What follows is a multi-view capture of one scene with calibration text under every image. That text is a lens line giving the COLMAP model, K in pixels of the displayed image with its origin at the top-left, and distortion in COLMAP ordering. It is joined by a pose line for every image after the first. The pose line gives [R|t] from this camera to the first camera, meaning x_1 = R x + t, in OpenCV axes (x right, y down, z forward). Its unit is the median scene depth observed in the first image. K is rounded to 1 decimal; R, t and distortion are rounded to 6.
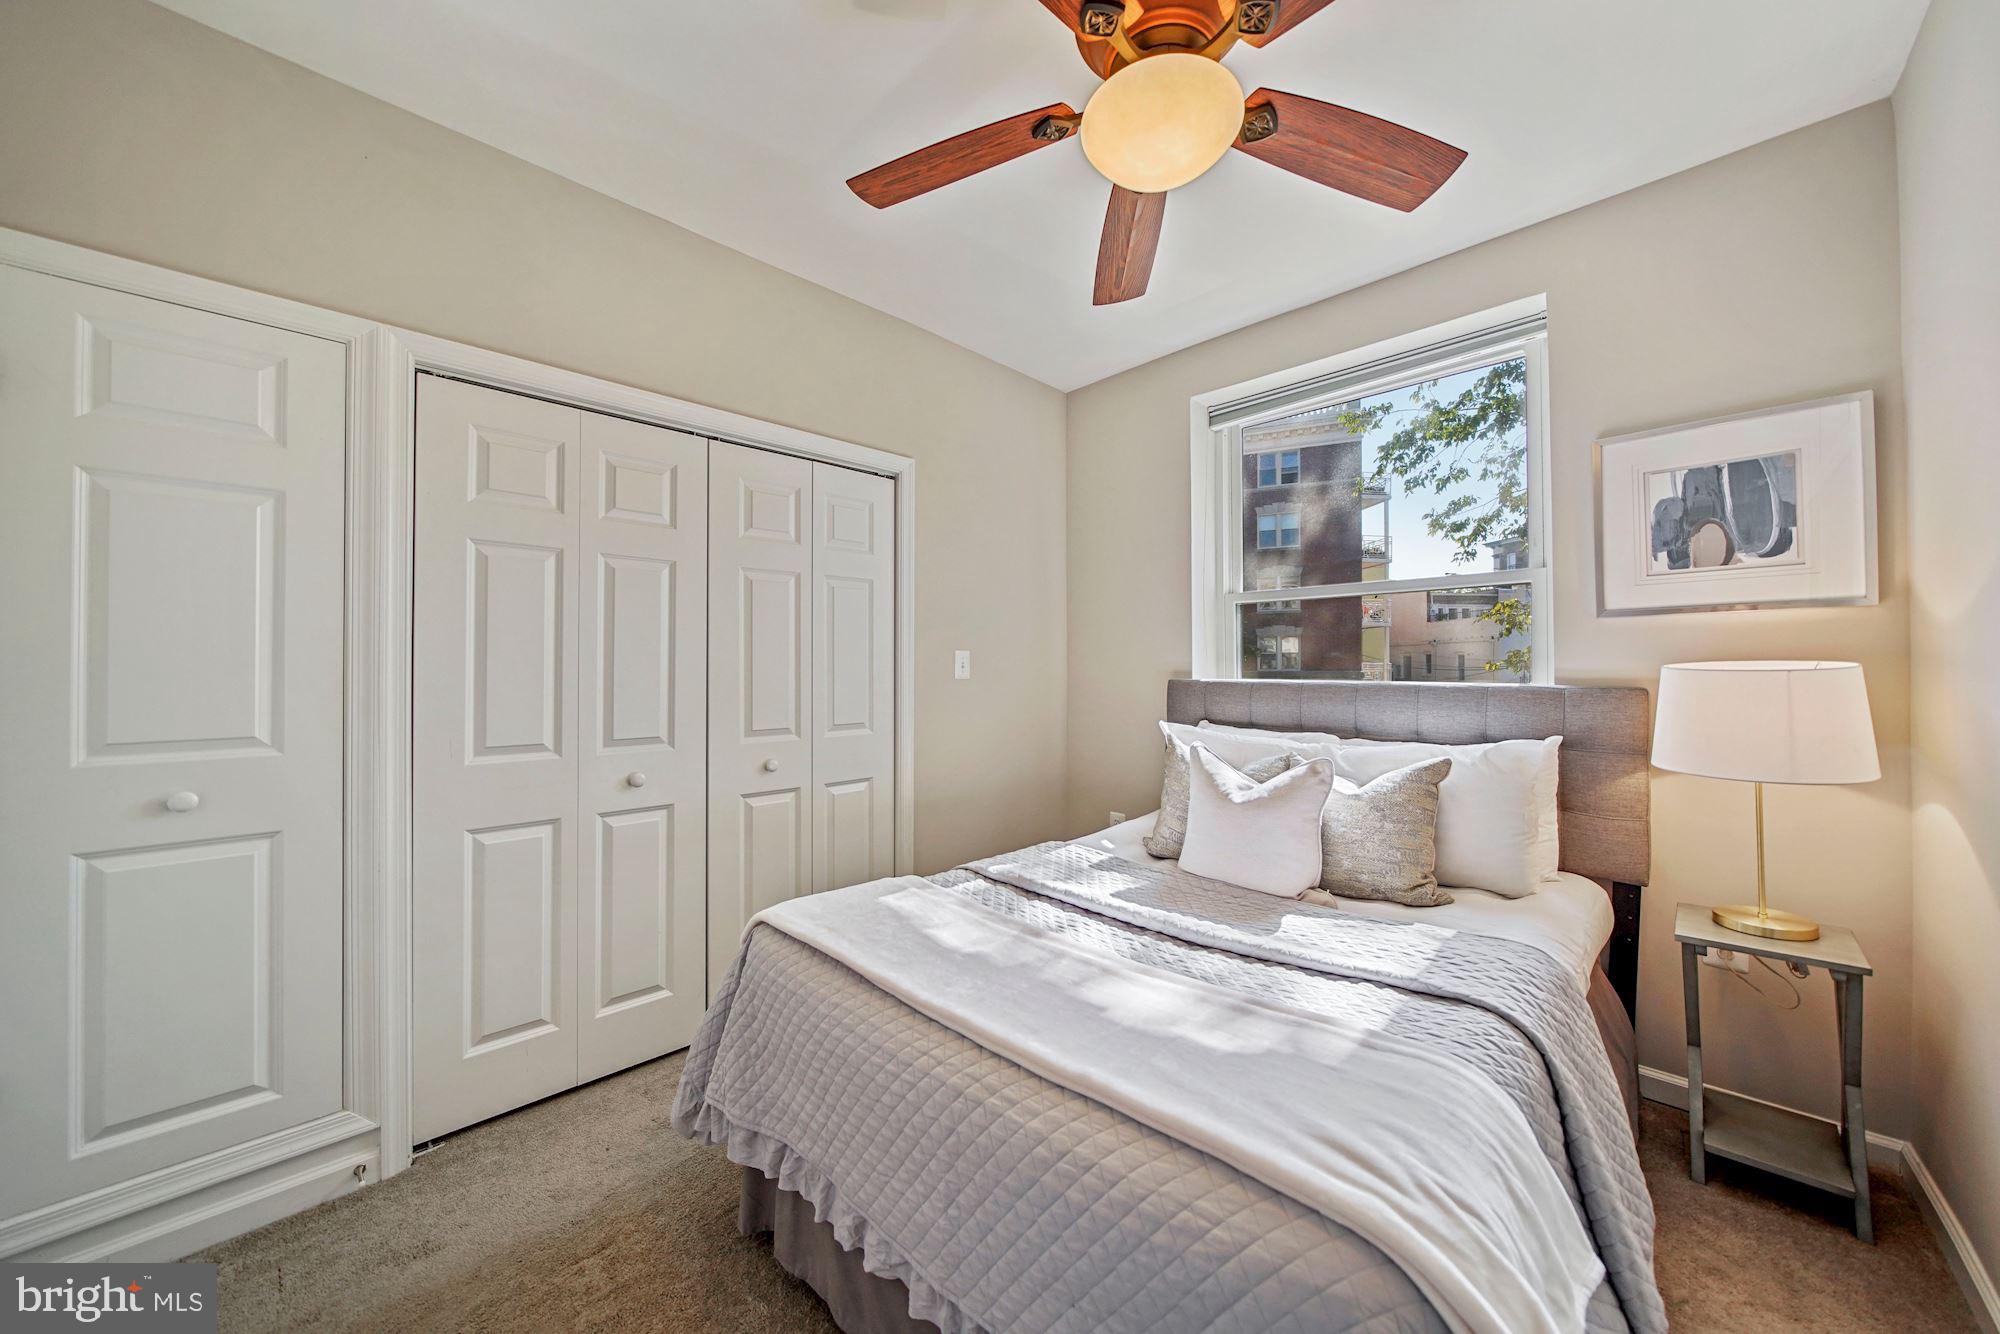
lens RADIAL K [[697.8, 0, 993.7], [0, 697.8, 678.5], [0, 0, 1]] dist [-0.007303, 0.000088]
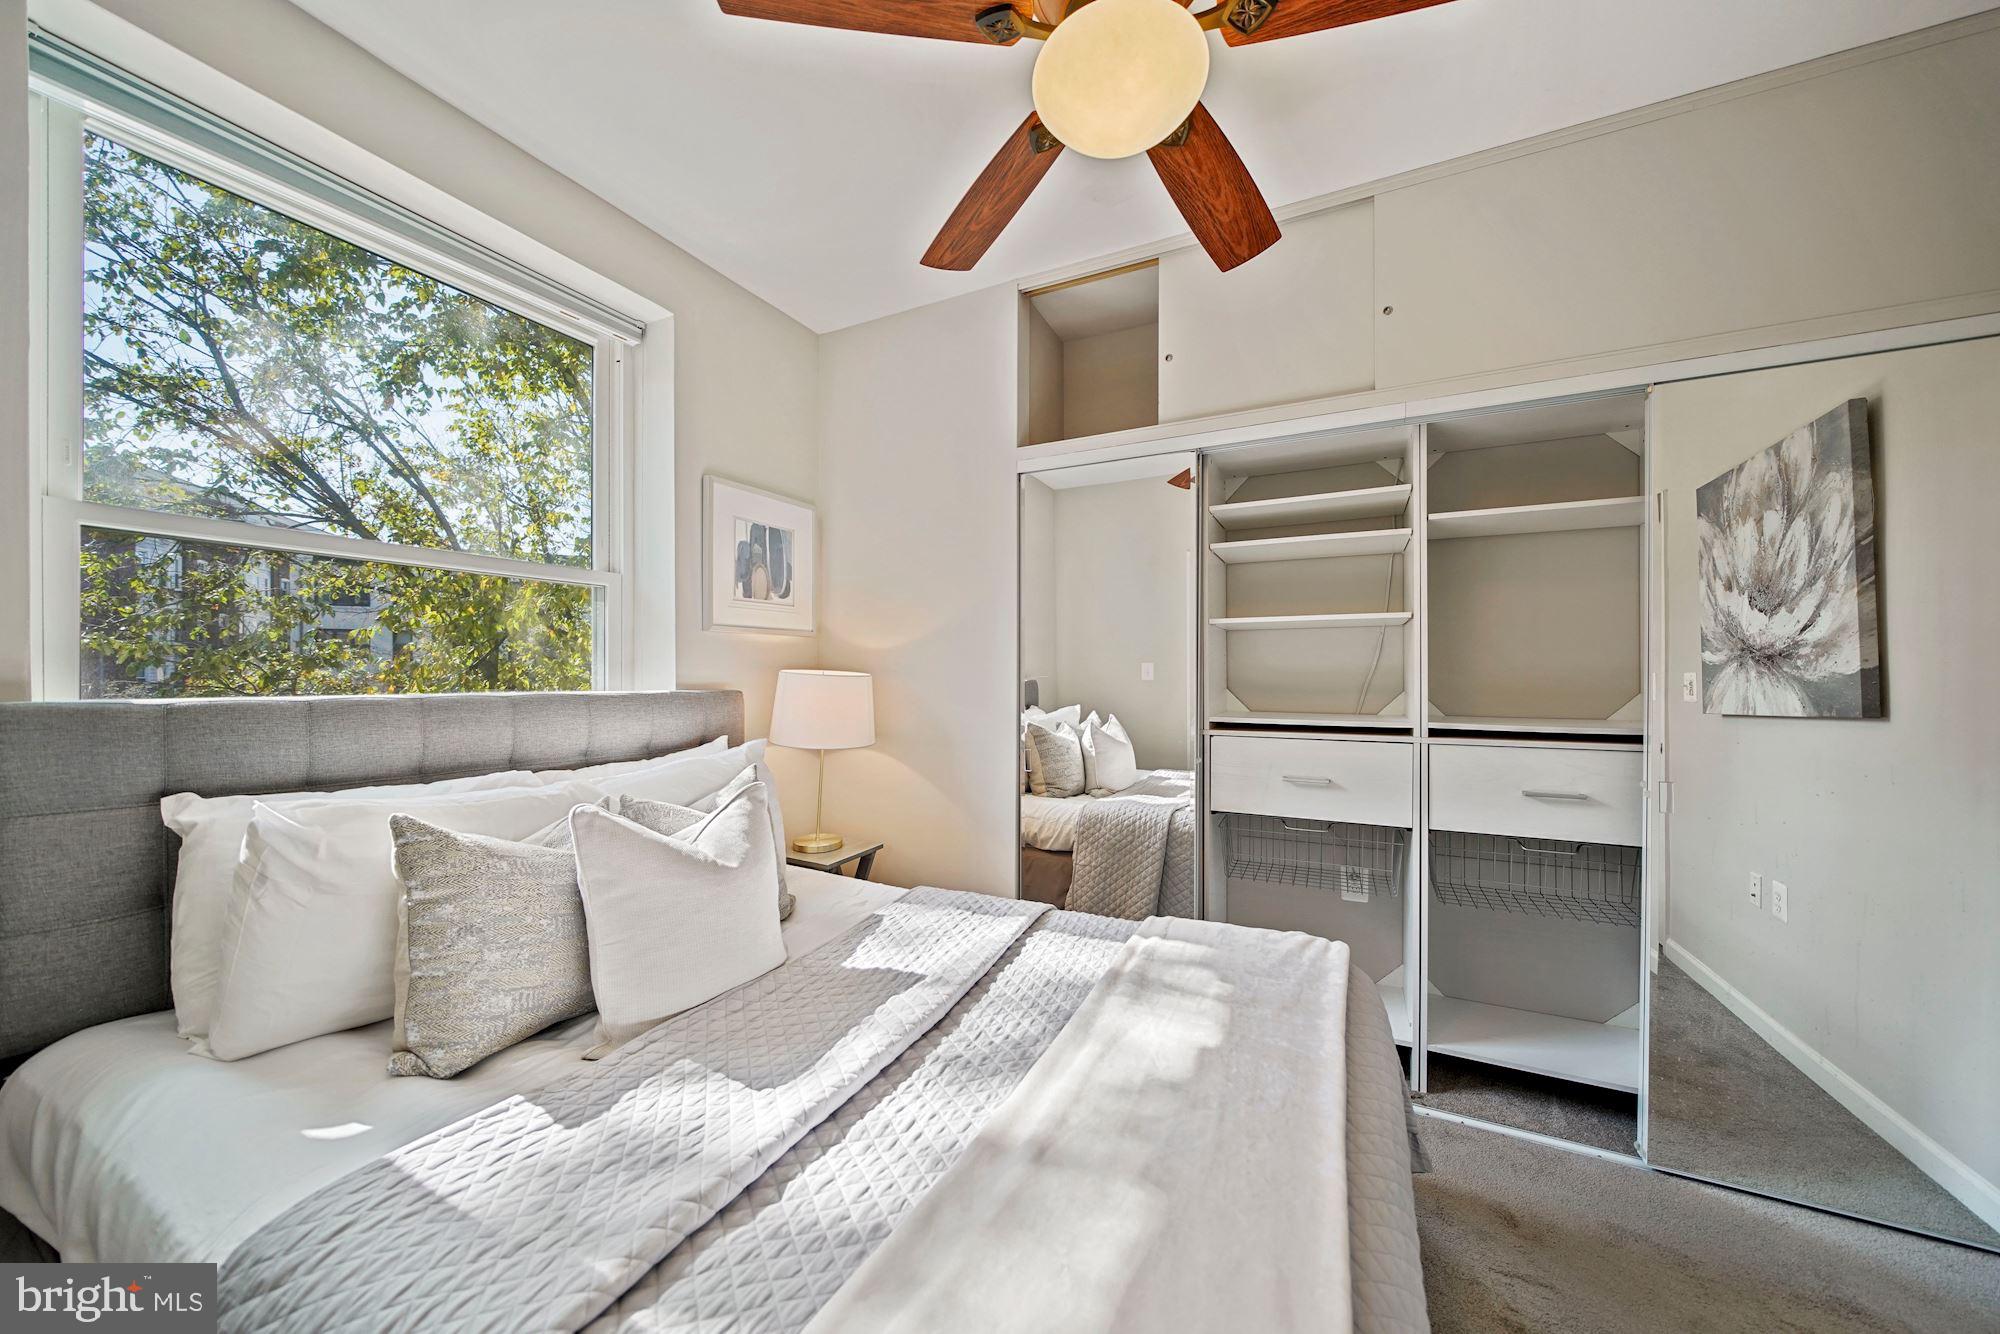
lens RADIAL K [[697.8, 0, 993.7], [0, 697.8, 678.5], [0, 0, 1]] dist [-0.007303, 0.000088]
pose [[-0.304813, -0.005733, 0.952395, -0.420792], [0.012323, 0.999874, 0.009962, -0.015717], [-0.952333, 0.014773, -0.304704, 1.032905]]
